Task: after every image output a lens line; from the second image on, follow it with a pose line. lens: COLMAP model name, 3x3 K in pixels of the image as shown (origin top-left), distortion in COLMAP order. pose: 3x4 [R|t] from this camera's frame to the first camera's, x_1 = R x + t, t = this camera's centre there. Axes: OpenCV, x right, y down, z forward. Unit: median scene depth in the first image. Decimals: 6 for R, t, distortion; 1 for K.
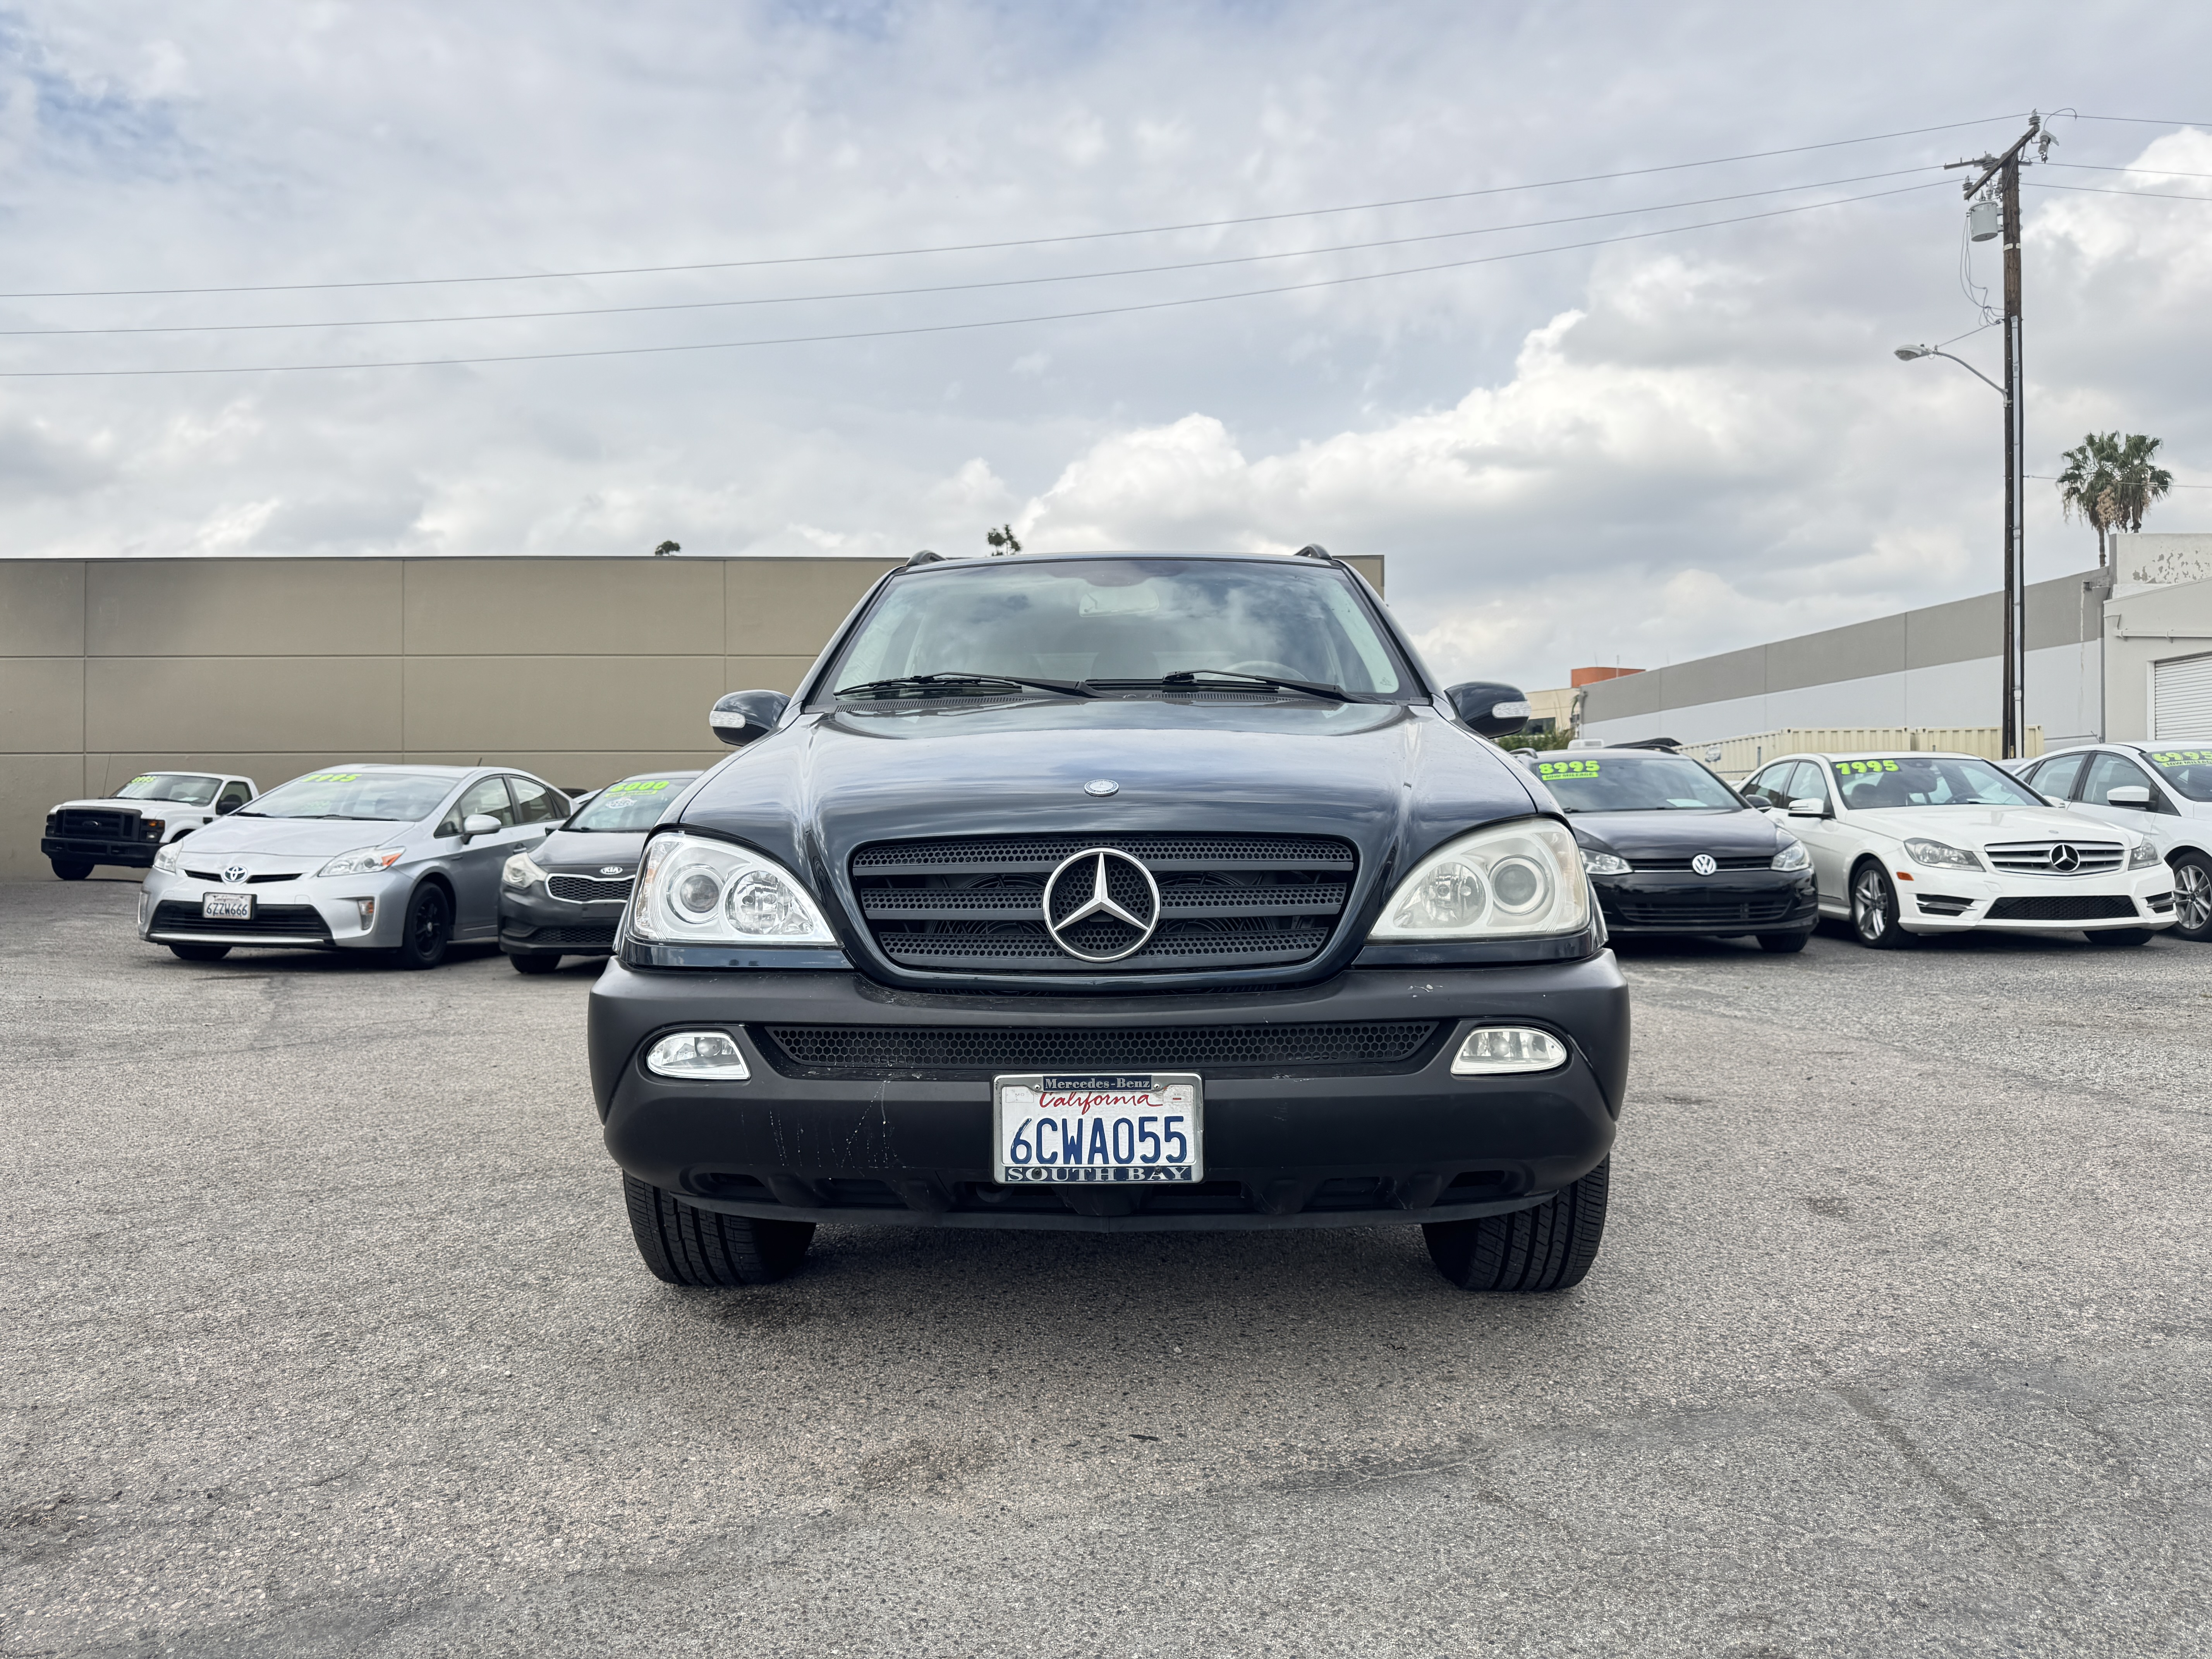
lens RADIAL K [[1549.6, 0, 1110.1], [0, 1549.6, 778.5], [0, 0, 1]] dist [0.043432, -0.044823]
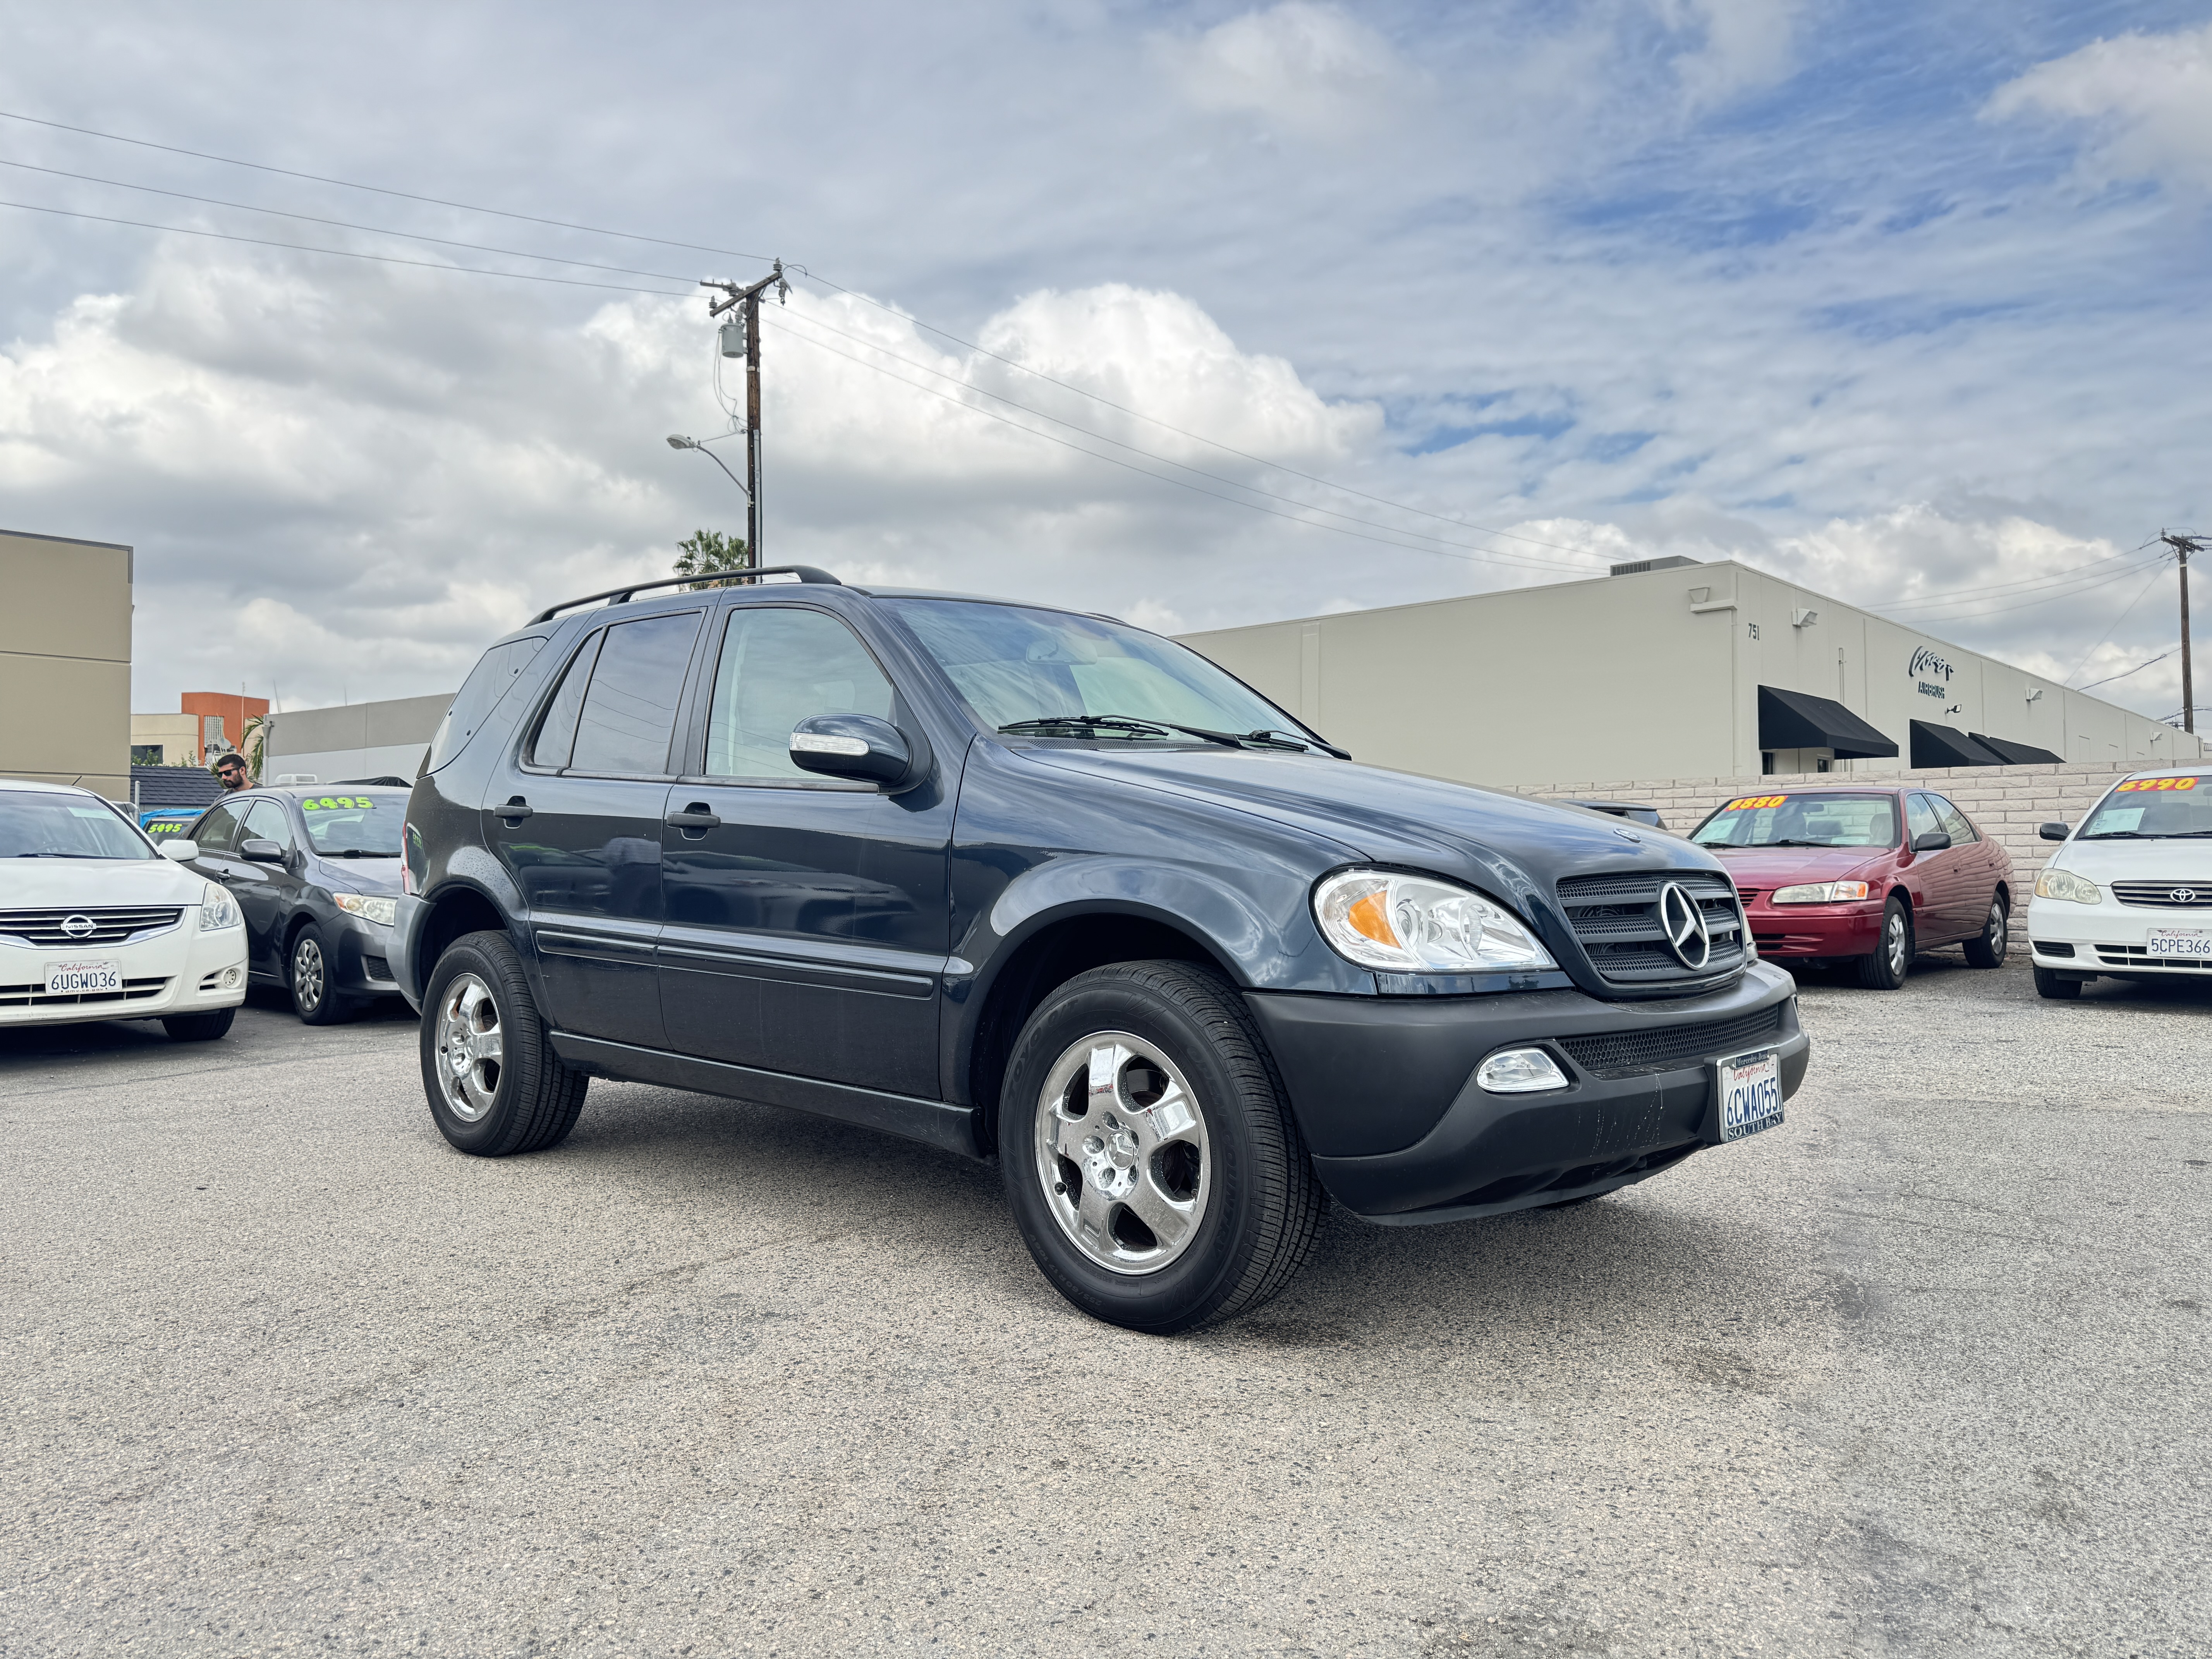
lens RADIAL K [[1535.9, 0, 1109.3], [0, 1535.9, 812.0], [0, 0, 1]] dist [0.041960, -0.037033]
pose [[0.666816, 0.028442, 0.744680, -1.306968], [-0.024675, 0.999566, -0.016082, 0.018189], [-0.744814, -0.007651, 0.667228, 0.495126]]
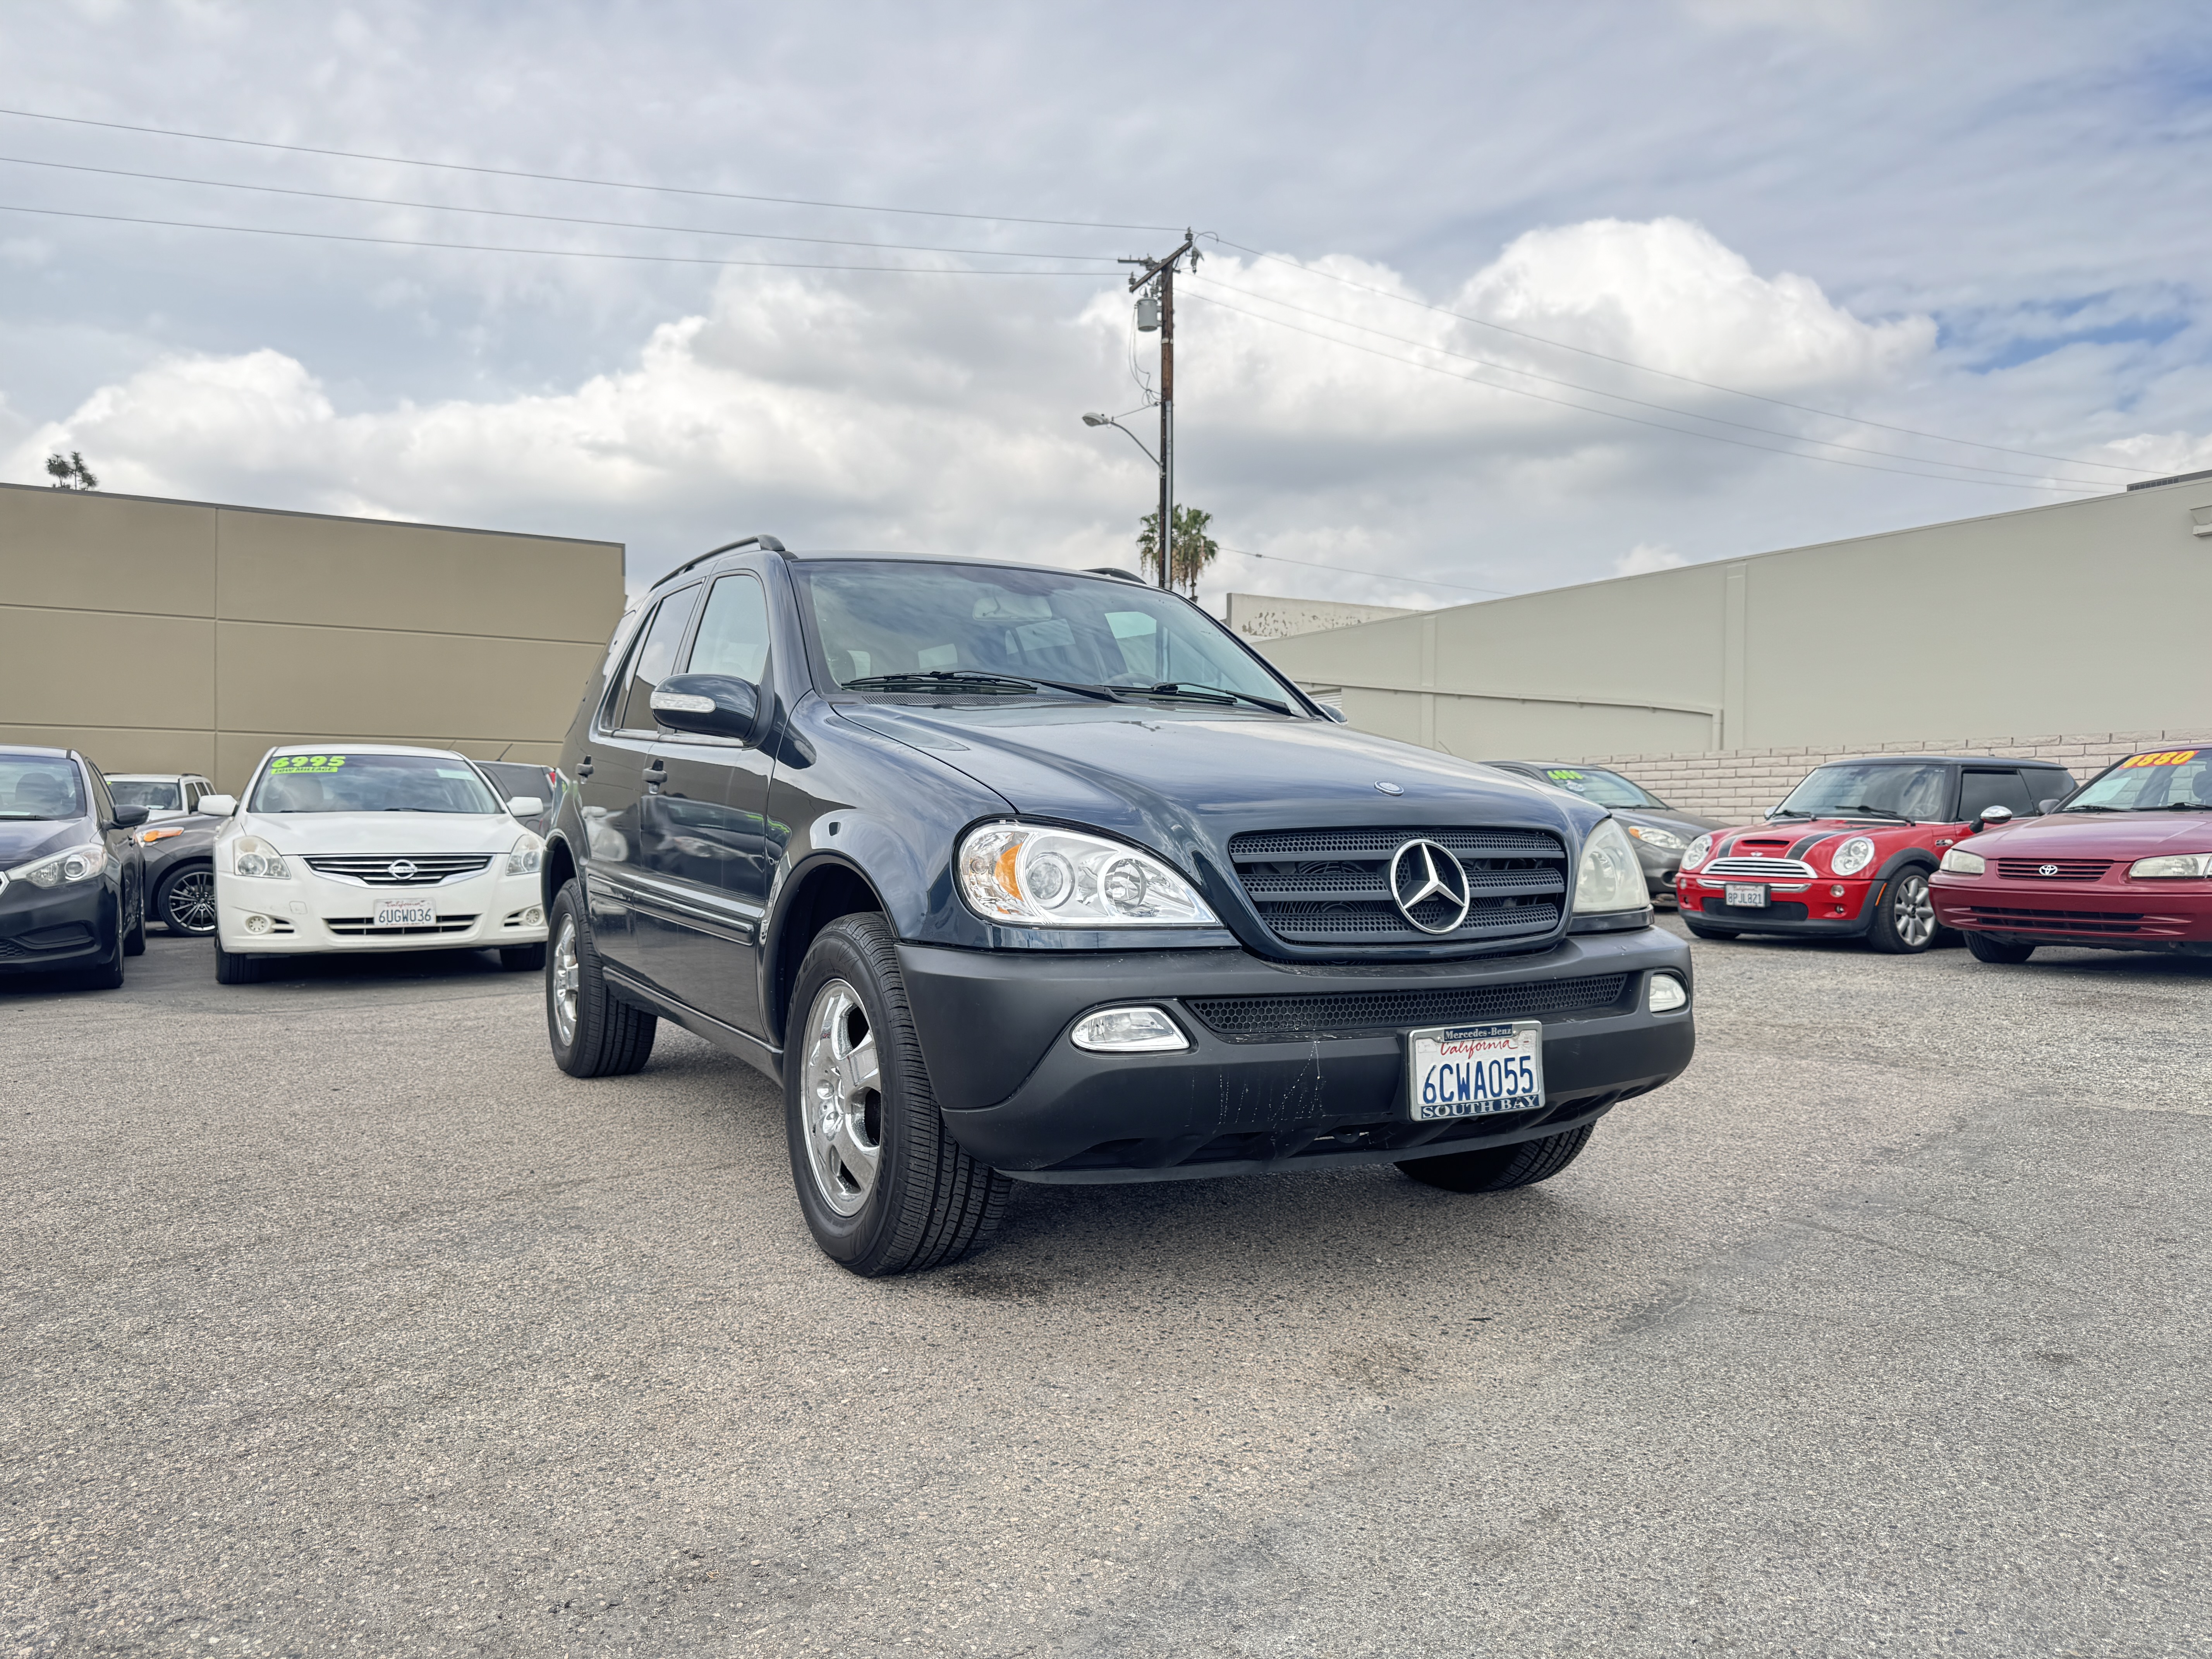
lens RADIAL K [[1527.9, 0, 1106.0], [0, 1527.9, 829.5], [0, 0, 1]] dist [0.097389, -0.140994]
pose [[0.858660, 0.009018, 0.512466, -0.830932], [-0.026108, 0.999317, 0.026161, 0.013020], [-0.511880, -0.035843, 0.858309, 0.116556]]
